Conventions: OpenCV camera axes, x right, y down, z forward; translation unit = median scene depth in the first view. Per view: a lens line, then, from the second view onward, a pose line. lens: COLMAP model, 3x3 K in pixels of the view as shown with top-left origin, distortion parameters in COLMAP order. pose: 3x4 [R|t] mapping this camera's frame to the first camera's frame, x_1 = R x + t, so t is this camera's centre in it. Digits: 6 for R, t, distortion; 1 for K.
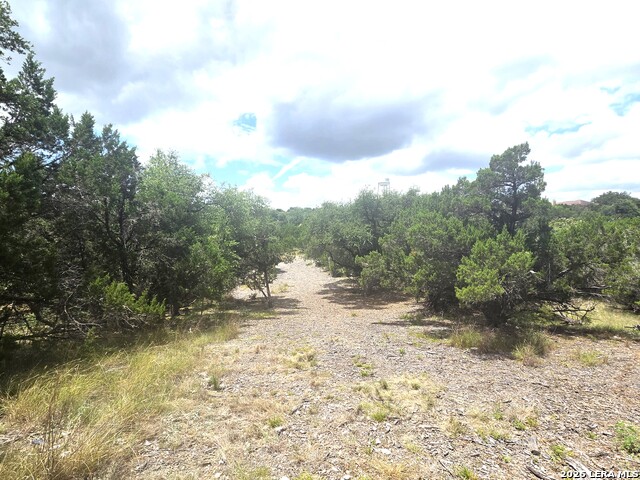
lens RADIAL K [[314.9, 0, 321.3], [0, 314.9, 237.2], [0, 0, 1]] dist [0.006131, -0.000635]
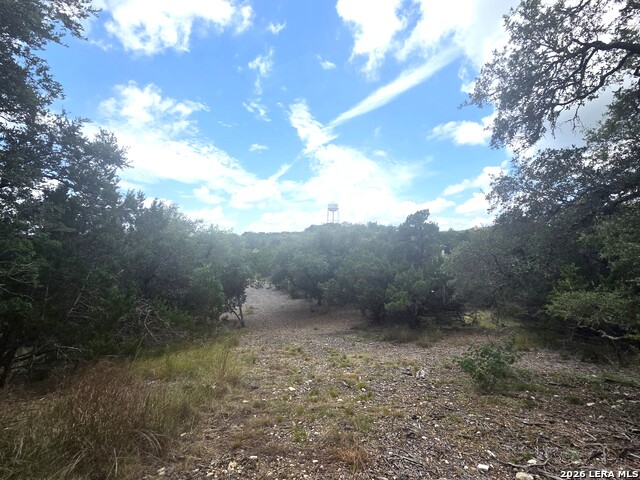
lens RADIAL K [[310.5, 0, 321.8], [0, 310.5, 243.0], [0, 0, 1]] dist [-0.002597, 0.004670]
pose [[0.987503, -0.007536, 0.157422, -0.078936], [0.015444, 0.998676, -0.049071, -0.042174], [-0.156844, 0.050889, 0.986311, -0.300446]]
